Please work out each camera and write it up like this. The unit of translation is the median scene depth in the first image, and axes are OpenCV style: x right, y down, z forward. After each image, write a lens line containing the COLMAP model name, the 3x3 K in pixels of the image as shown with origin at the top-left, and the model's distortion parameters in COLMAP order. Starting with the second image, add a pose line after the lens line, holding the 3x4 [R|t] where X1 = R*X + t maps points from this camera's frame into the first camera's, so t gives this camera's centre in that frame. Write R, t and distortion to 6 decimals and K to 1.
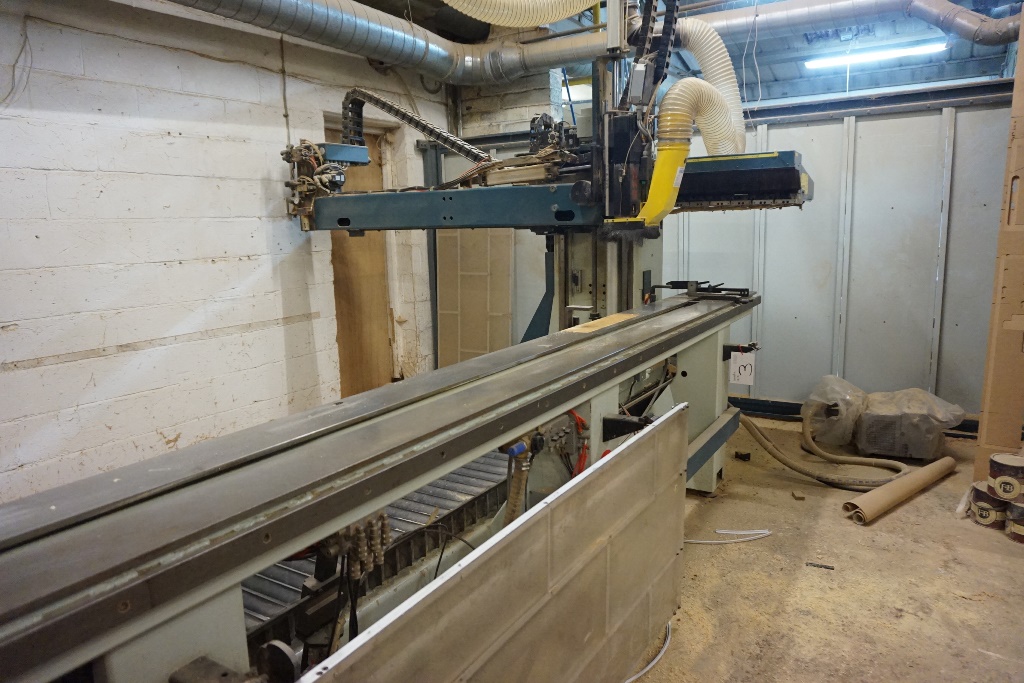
lens RADIAL K [[694.0, 0, 507.8], [0, 694.0, 342.5], [0, 0, 1]] dist [-0.047915, 0.035210]
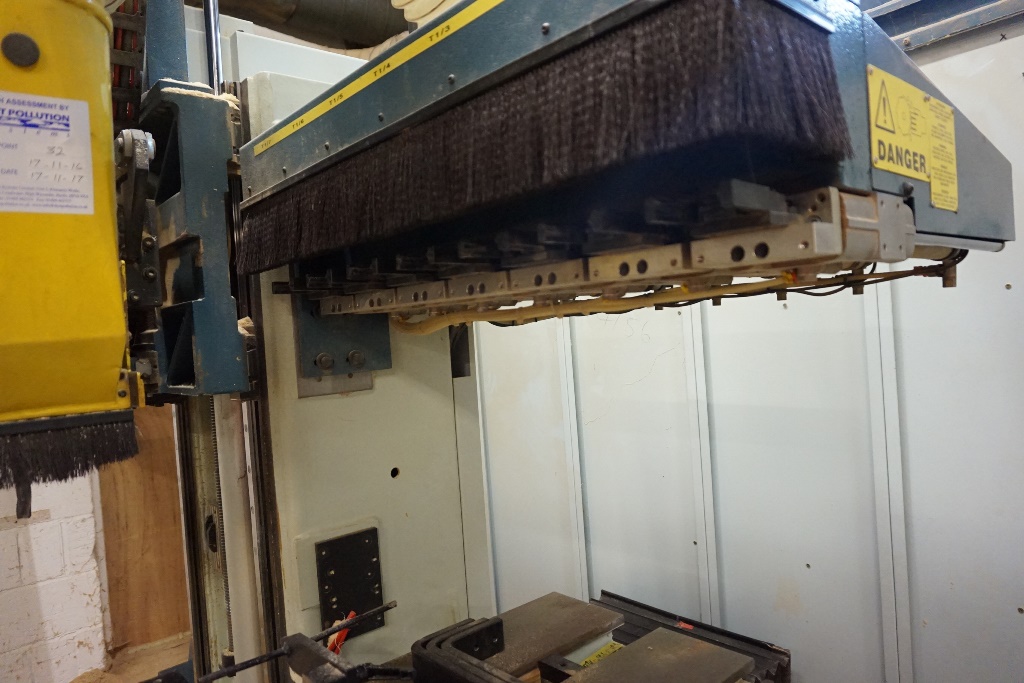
lens RADIAL K [[687.5, 0, 503.4], [0, 687.5, 340.8], [0, 0, 1]] dist [-0.005918, -0.004169]
pose [[0.954356, -0.033669, -0.296768, 0.378952], [-0.008227, 0.990285, -0.138807, -0.155855], [0.298559, 0.134912, 0.944808, 0.801772]]
